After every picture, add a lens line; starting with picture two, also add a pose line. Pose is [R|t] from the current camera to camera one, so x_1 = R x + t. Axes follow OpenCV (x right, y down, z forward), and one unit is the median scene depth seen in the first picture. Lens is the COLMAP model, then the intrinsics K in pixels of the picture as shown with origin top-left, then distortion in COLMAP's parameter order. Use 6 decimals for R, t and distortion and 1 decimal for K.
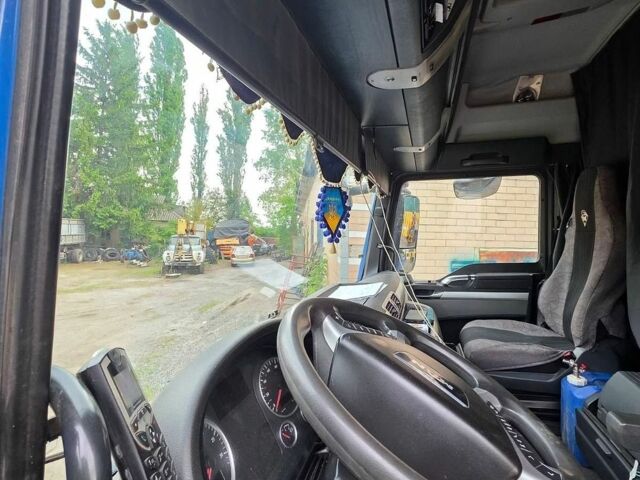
lens RADIAL K [[340.9, 0, 319.8], [0, 340.9, 235.8], [0, 0, 1]] dist [0.006882, 0.001273]
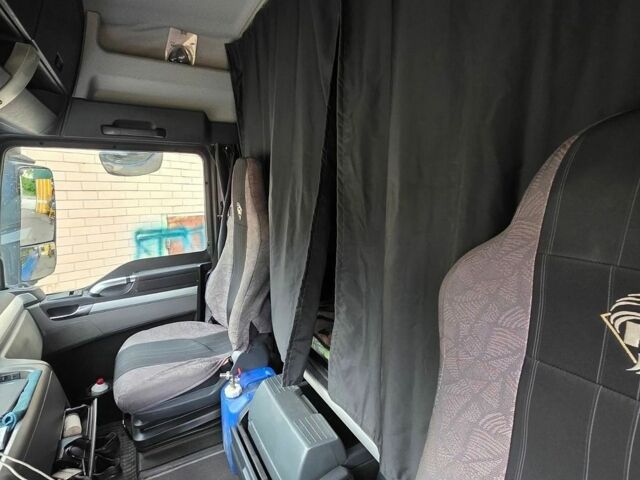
lens RADIAL K [[340.9, 0, 319.8], [0, 340.9, 235.8], [0, 0, 1]] dist [0.006882, 0.001273]
pose [[0.686754, -0.109791, 0.718550, 0.199991], [0.004274, 0.989120, 0.147047, -0.102827], [-0.726877, -0.097914, 0.679752, 0.157228]]
